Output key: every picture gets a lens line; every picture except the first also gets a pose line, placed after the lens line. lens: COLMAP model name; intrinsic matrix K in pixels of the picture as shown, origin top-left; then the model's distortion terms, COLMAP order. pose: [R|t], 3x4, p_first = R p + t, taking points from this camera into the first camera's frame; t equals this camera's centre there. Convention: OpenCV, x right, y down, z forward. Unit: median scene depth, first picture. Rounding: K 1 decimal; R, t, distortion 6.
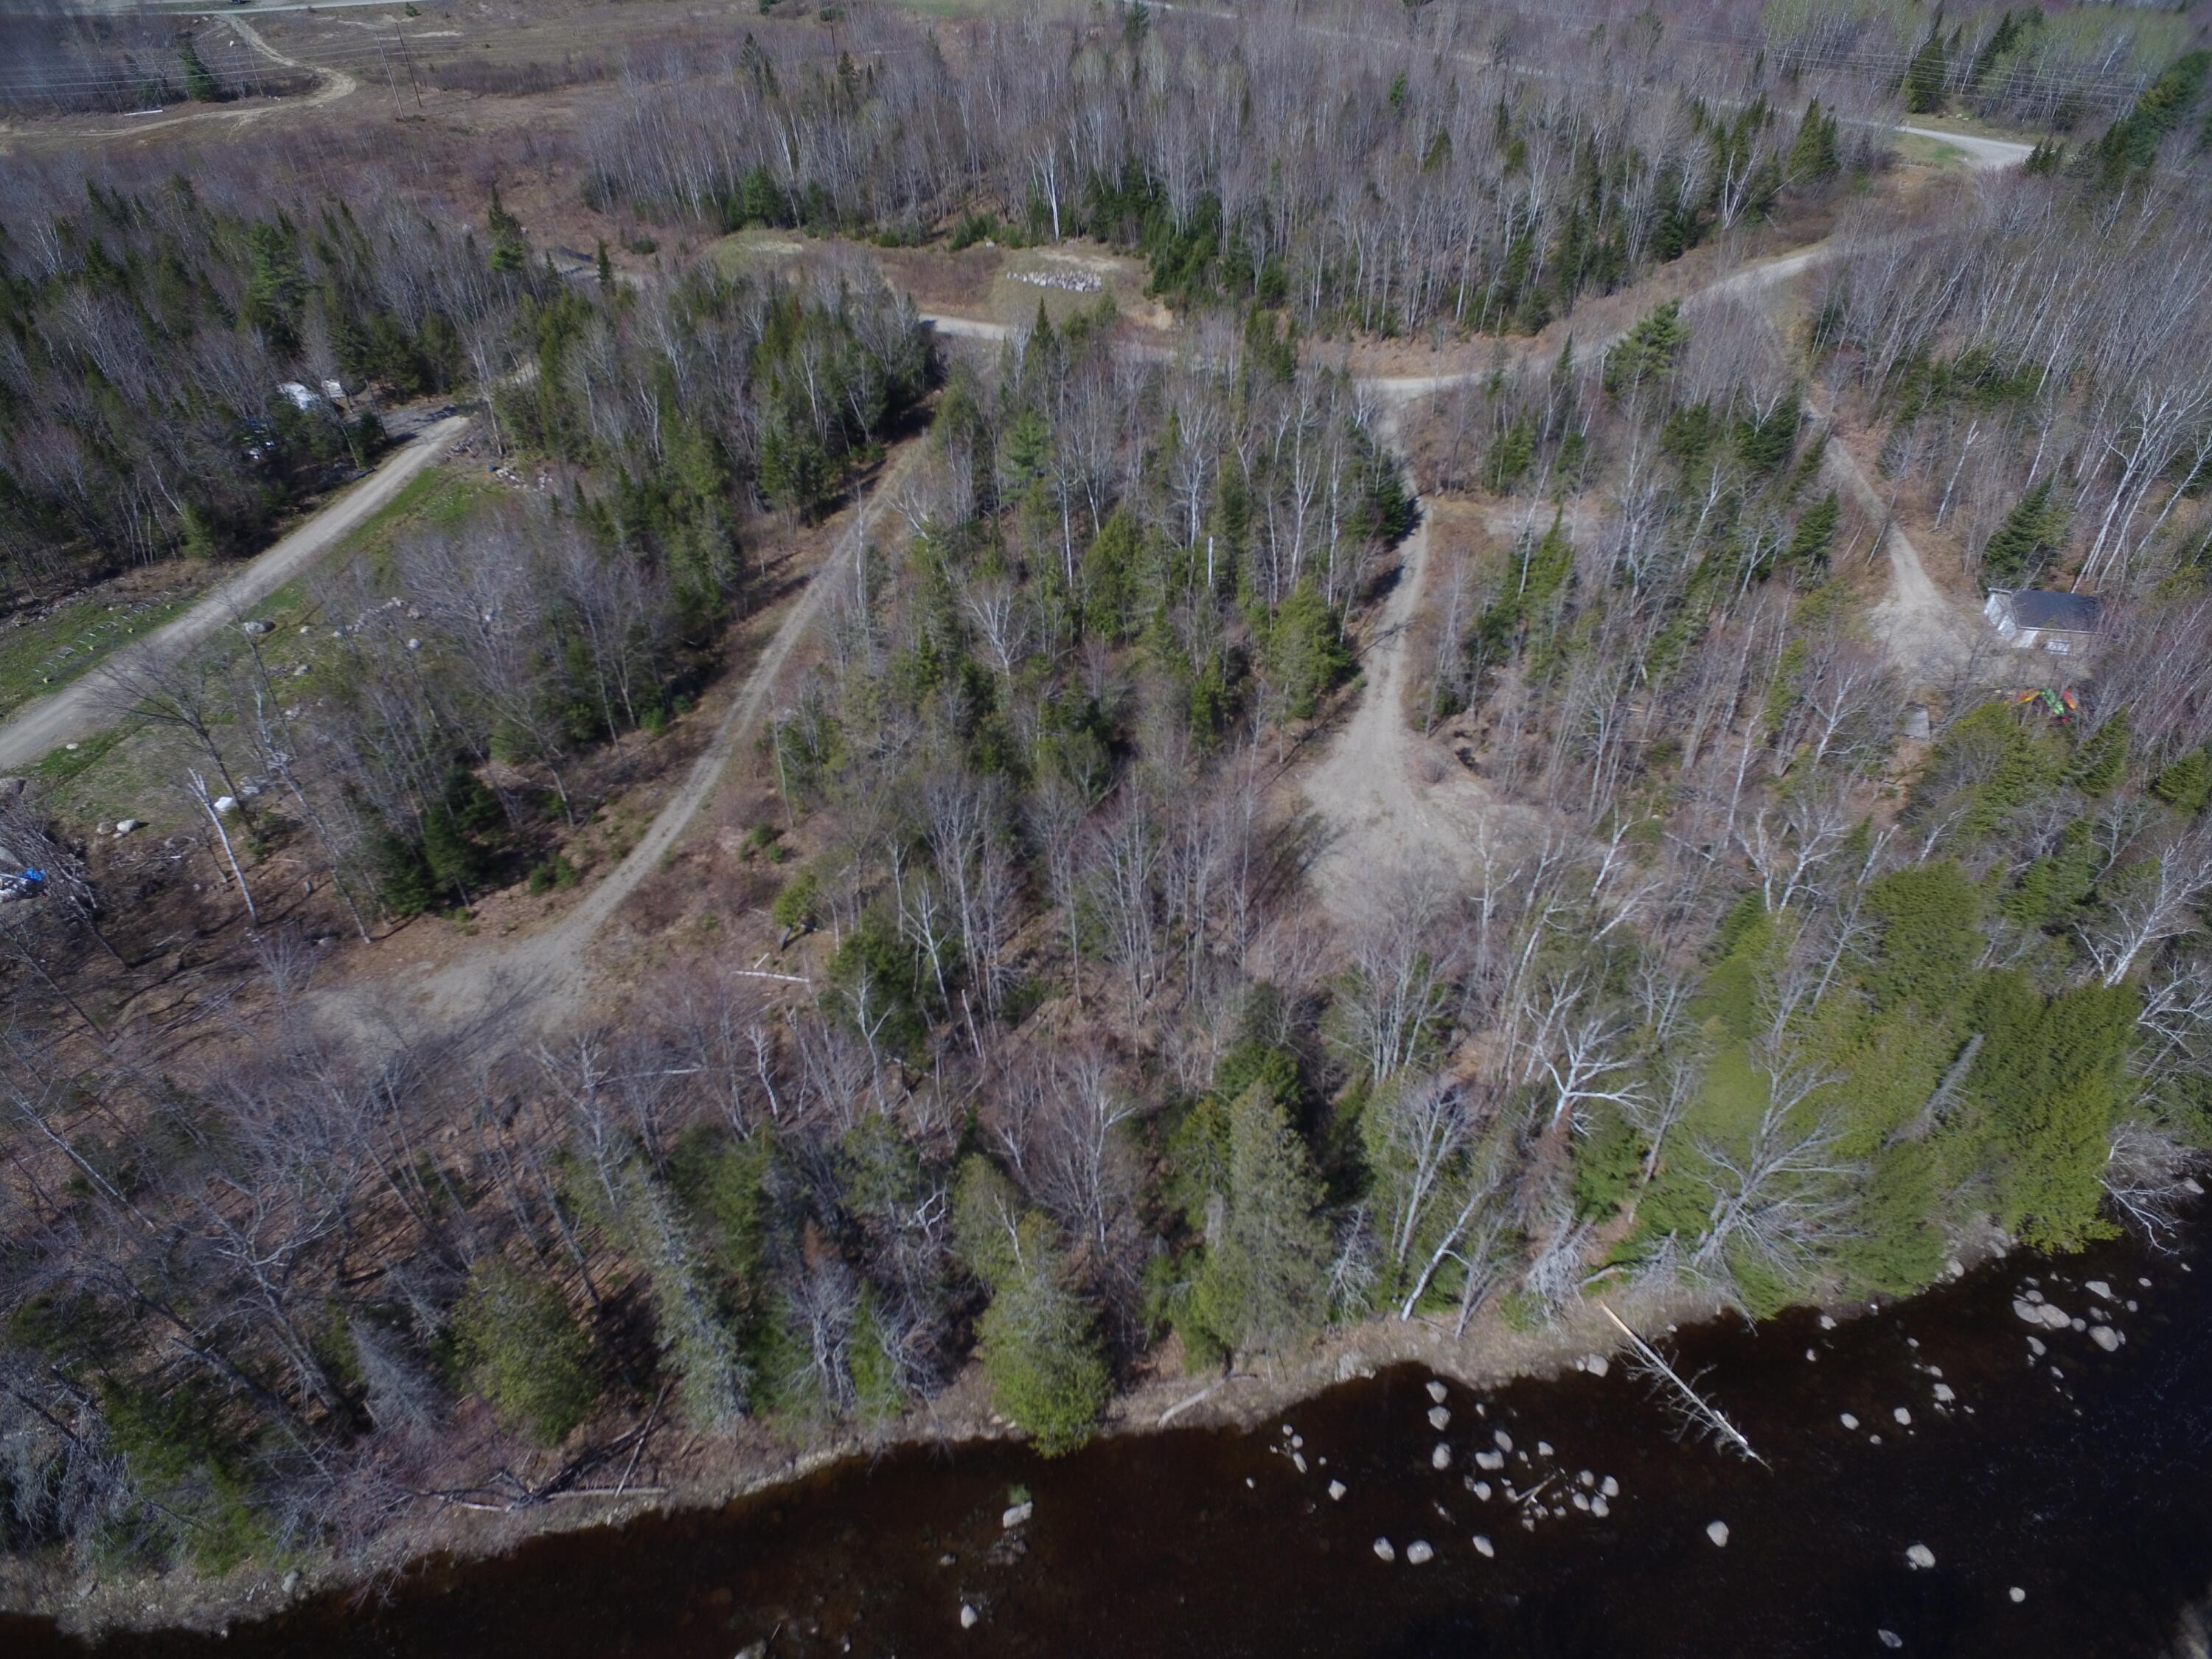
lens RADIAL K [[1287.3, 0, 1104.0], [0, 1287.3, 817.3], [0, 0, 1]] dist [-0.023463, 0.027245]
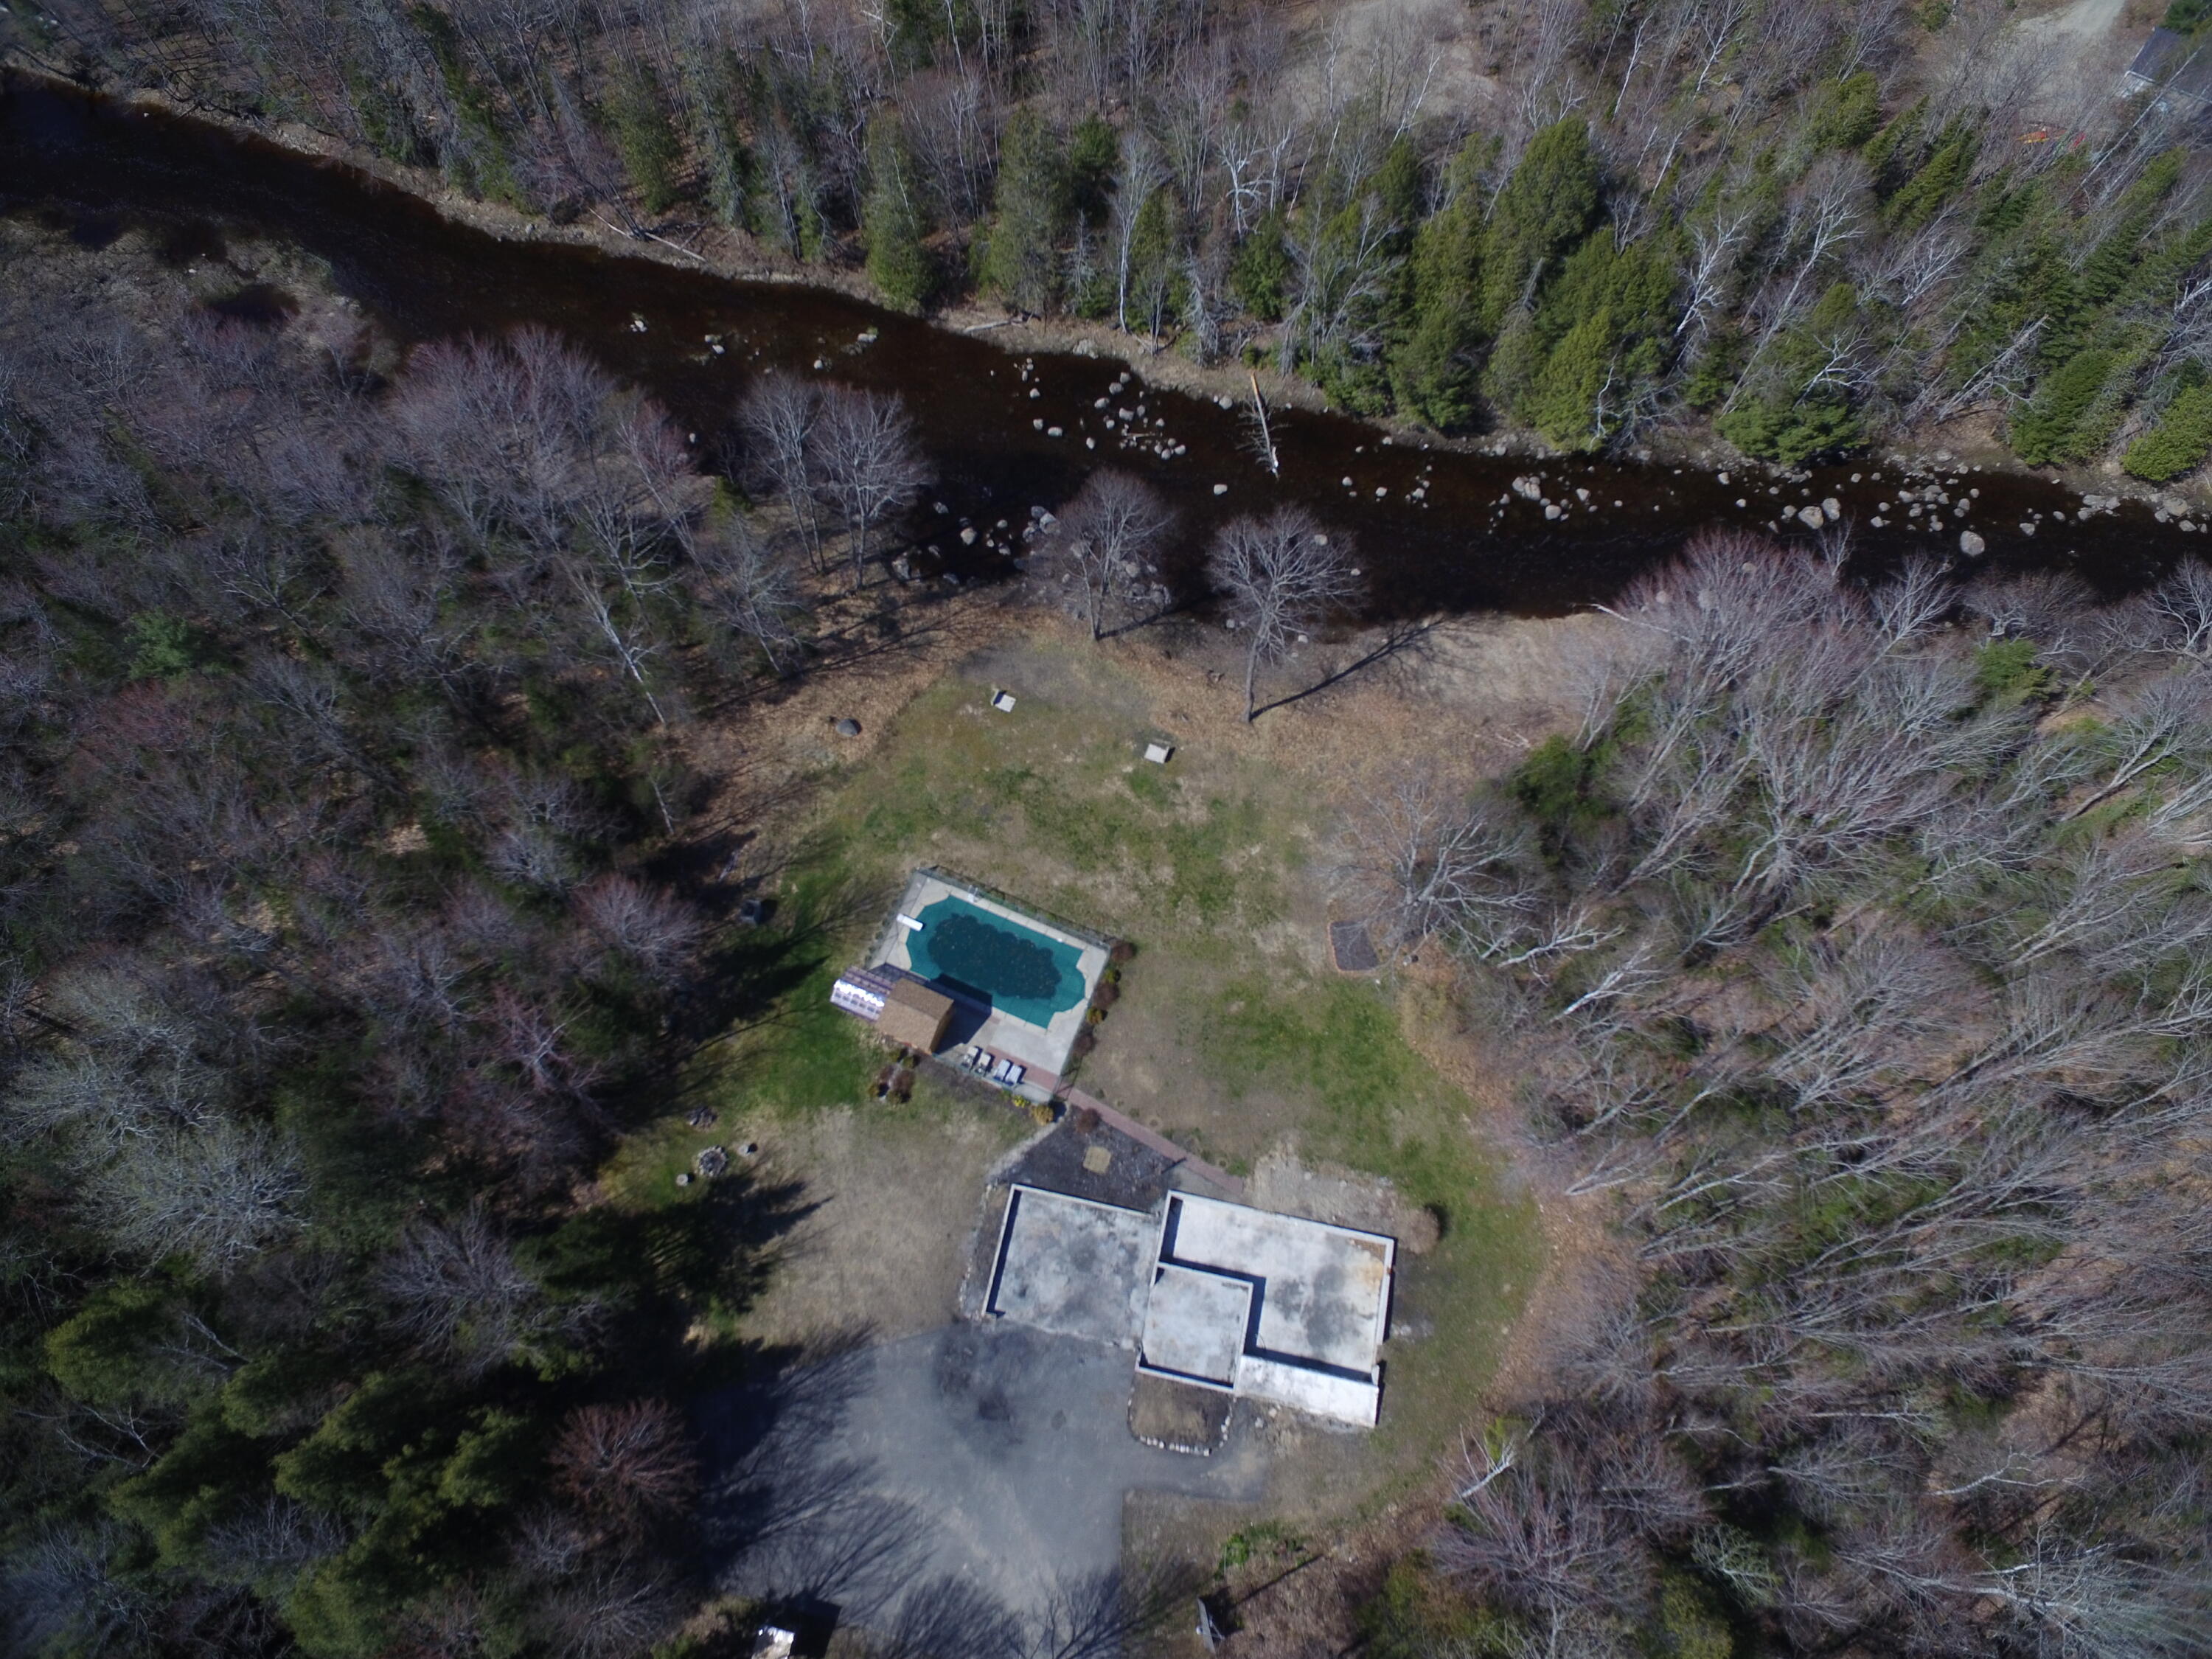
lens RADIAL K [[1296.3, 0, 1101.3], [0, 1296.3, 818.2], [0, 0, 1]] dist [-0.003624, 0.001666]
pose [[0.890260, 0.412905, -0.192215, 0.772732], [-0.283985, 0.833186, 0.474503, 0.143019], [0.356075, -0.367846, 0.859011, -0.614833]]
